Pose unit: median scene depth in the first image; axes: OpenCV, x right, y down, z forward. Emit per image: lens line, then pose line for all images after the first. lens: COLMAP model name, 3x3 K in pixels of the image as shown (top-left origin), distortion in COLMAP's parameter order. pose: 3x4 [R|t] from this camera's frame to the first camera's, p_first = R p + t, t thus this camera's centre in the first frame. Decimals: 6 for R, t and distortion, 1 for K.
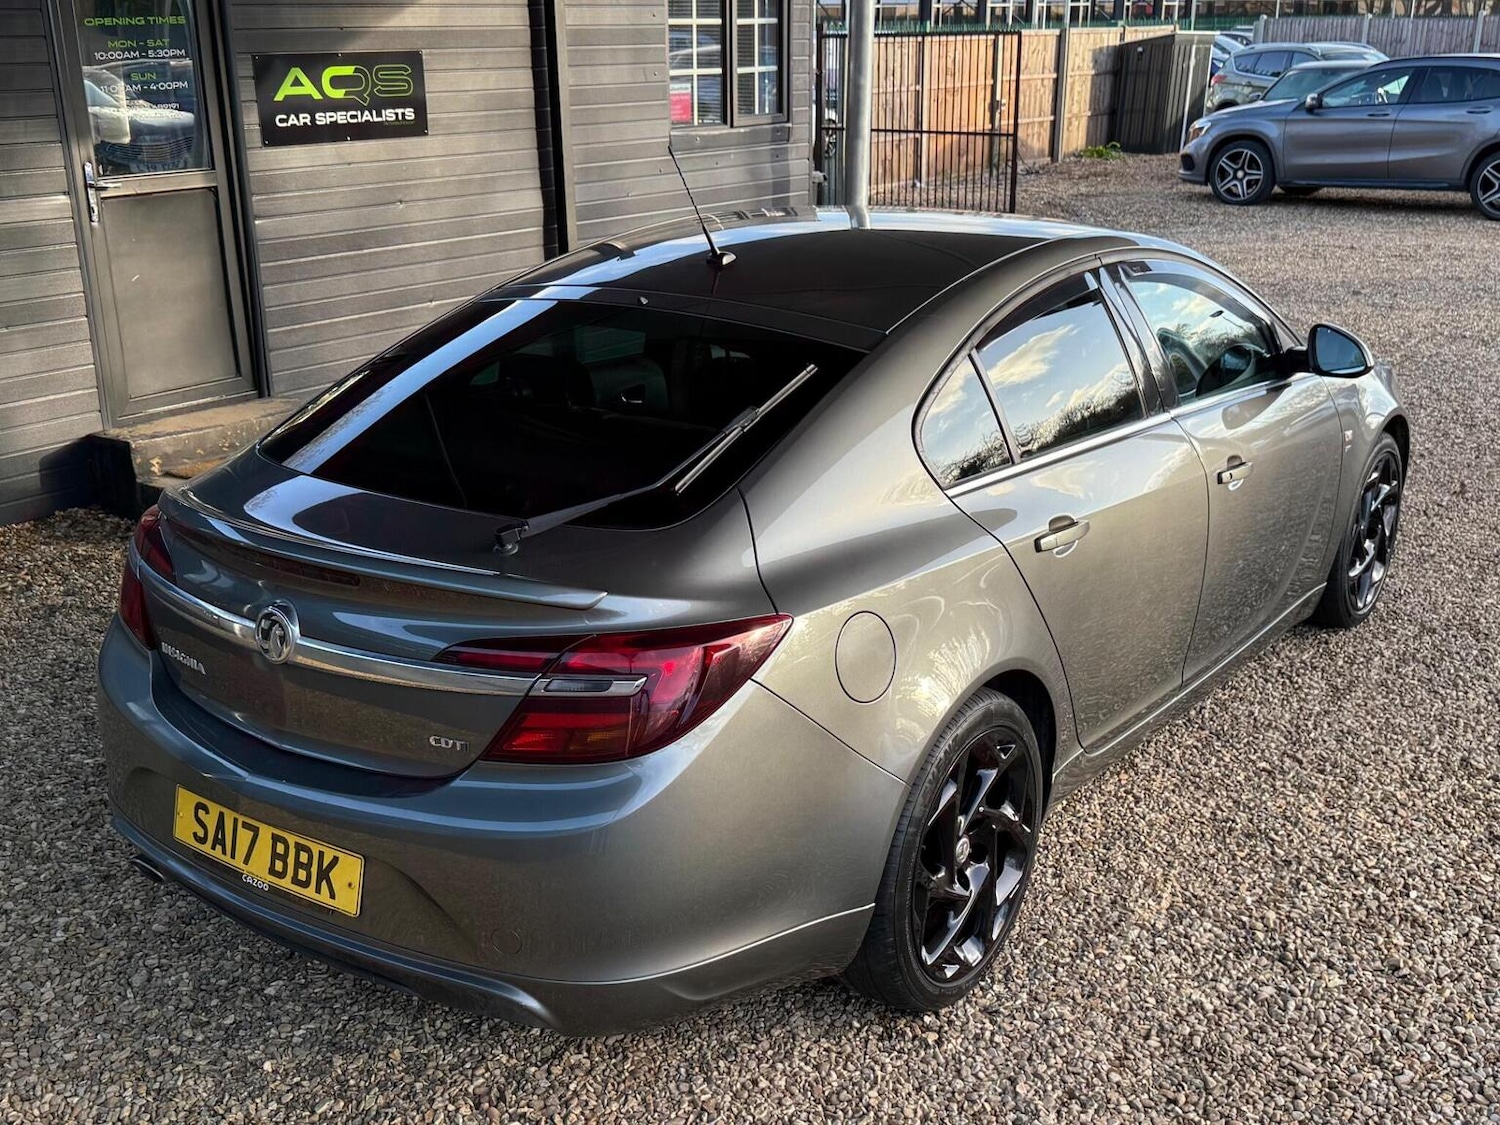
lens RADIAL K [[1575.2, 0, 750.0], [0, 1575.2, 562.5], [0, 0, 1]] dist [0.191153, -0.440276]
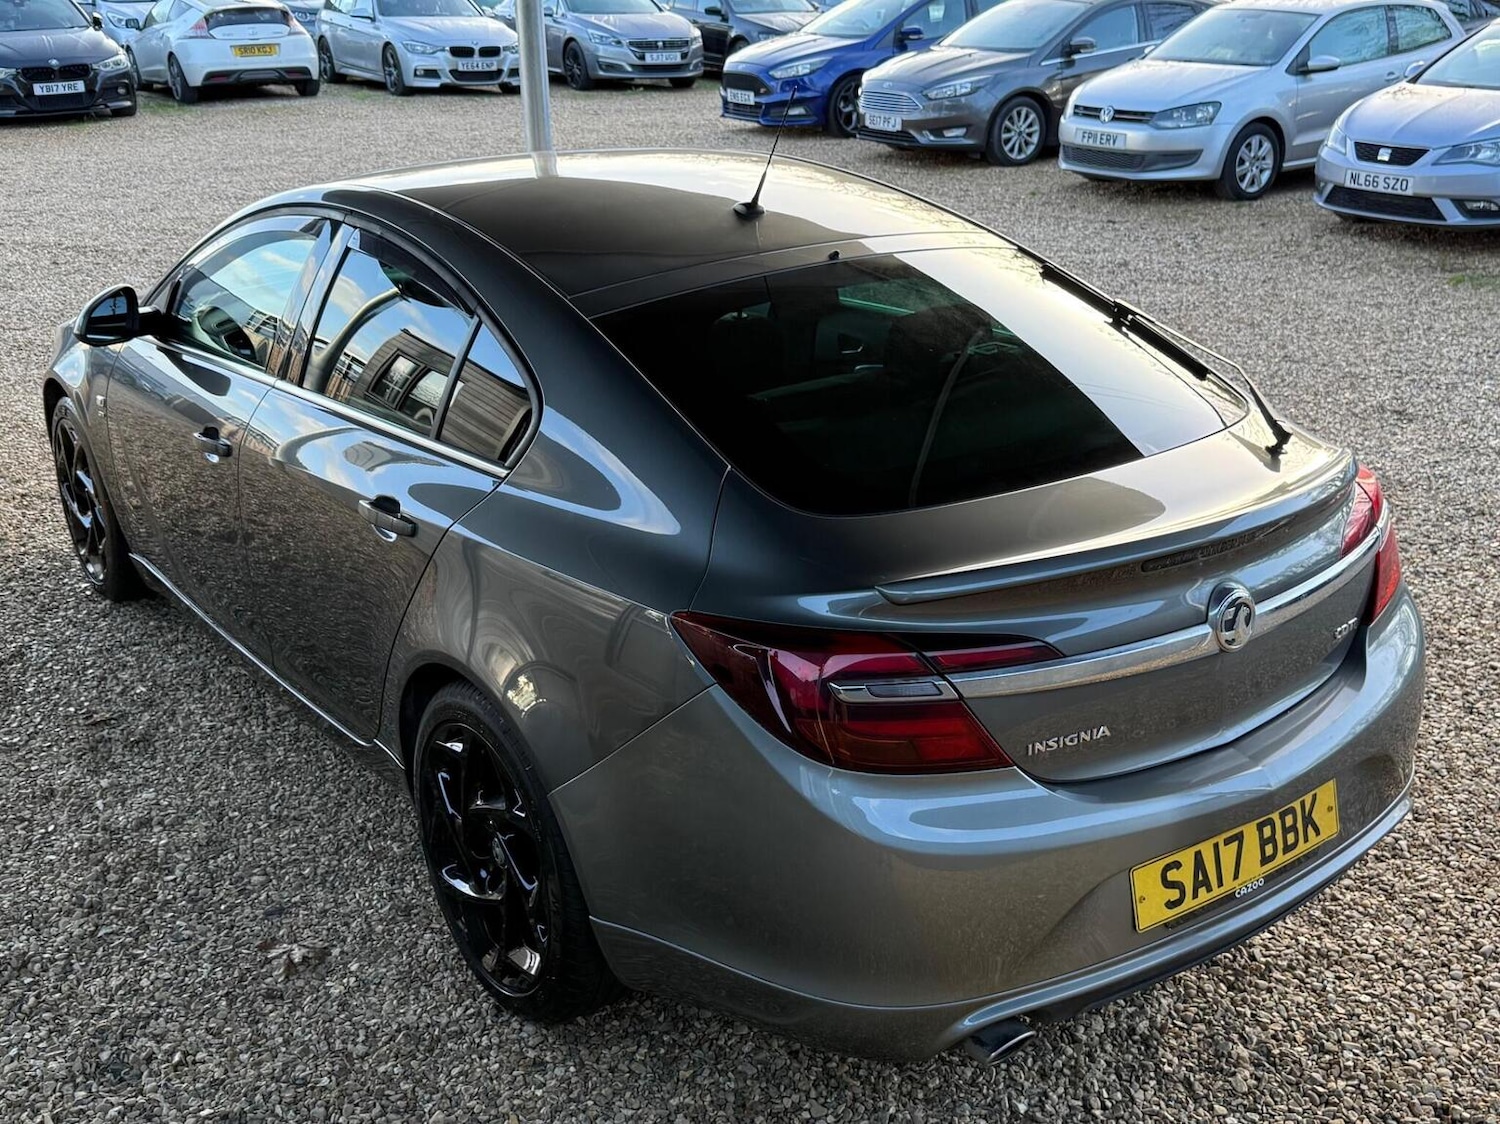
lens RADIAL K [[1575.2, 0, 750.0], [0, 1575.2, 562.0], [0, 0, 1]] dist [0.191153, -0.440276]
pose [[0.319423, -0.337870, 0.885332, -0.977927], [0.307710, 0.920630, 0.240321, -0.239890], [-0.896261, 0.195661, 0.398037, 0.723843]]
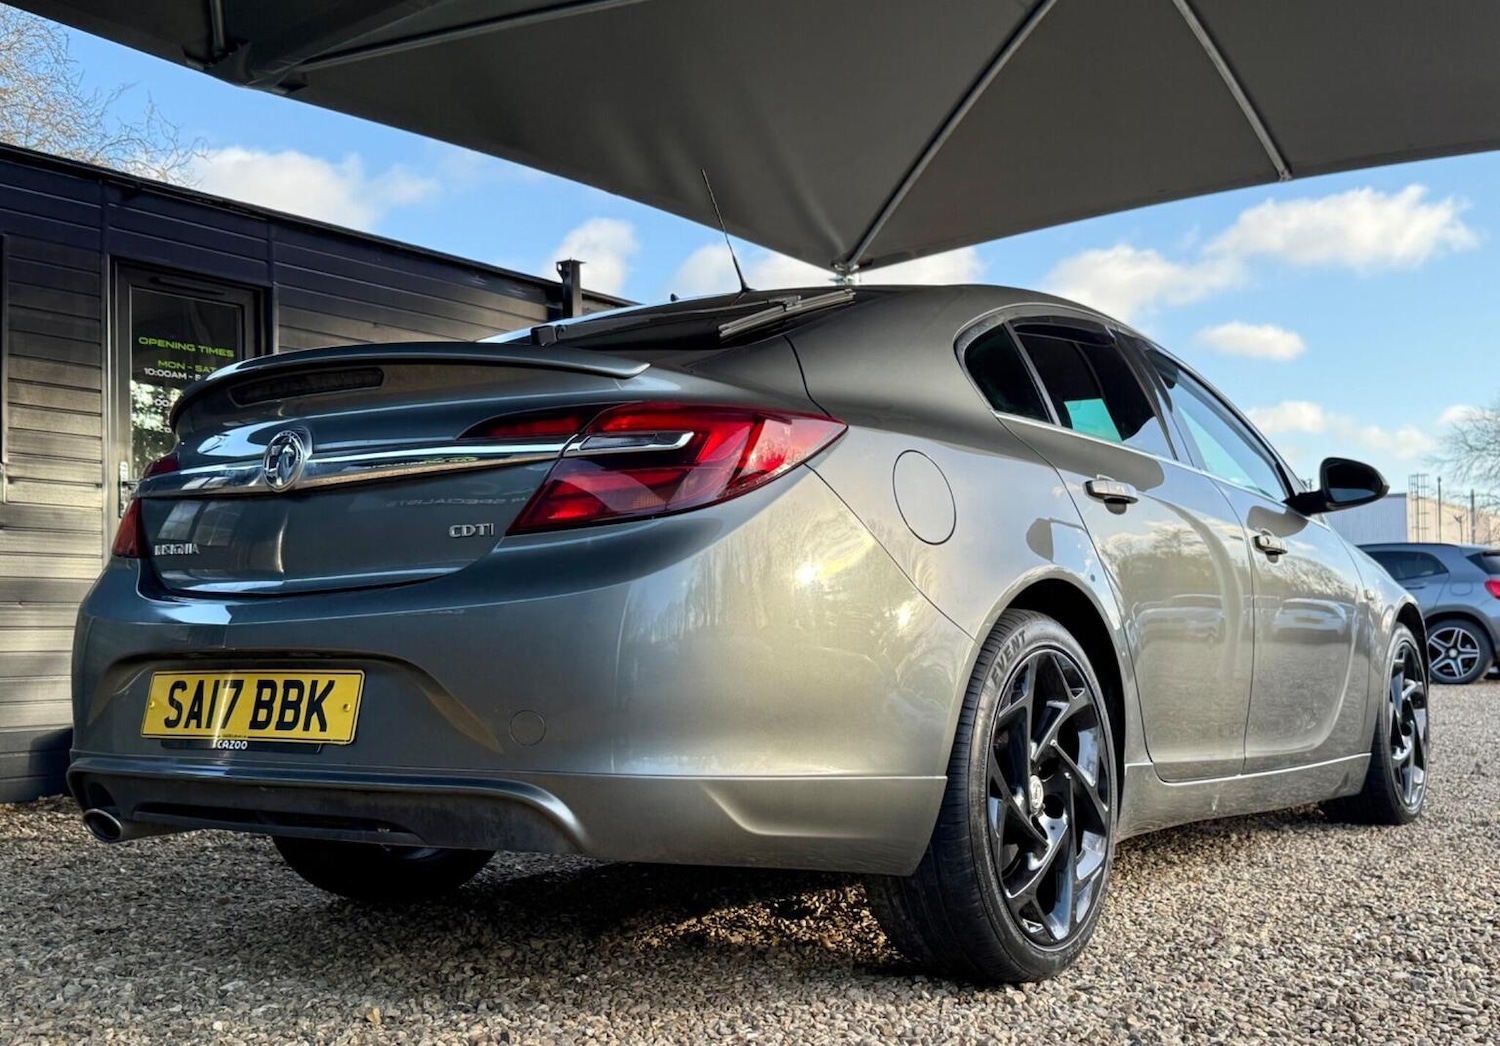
lens RADIAL K [[1510.3, 0, 767.8], [0, 1510.3, 557.7], [0, 0, 1]] dist [0.180077, -0.394932]
pose [[0.999725, -0.005556, 0.022790, -0.032448], [0.013420, 0.932311, -0.361408, 0.346461], [-0.019239, 0.361615, 0.932129, 0.157884]]
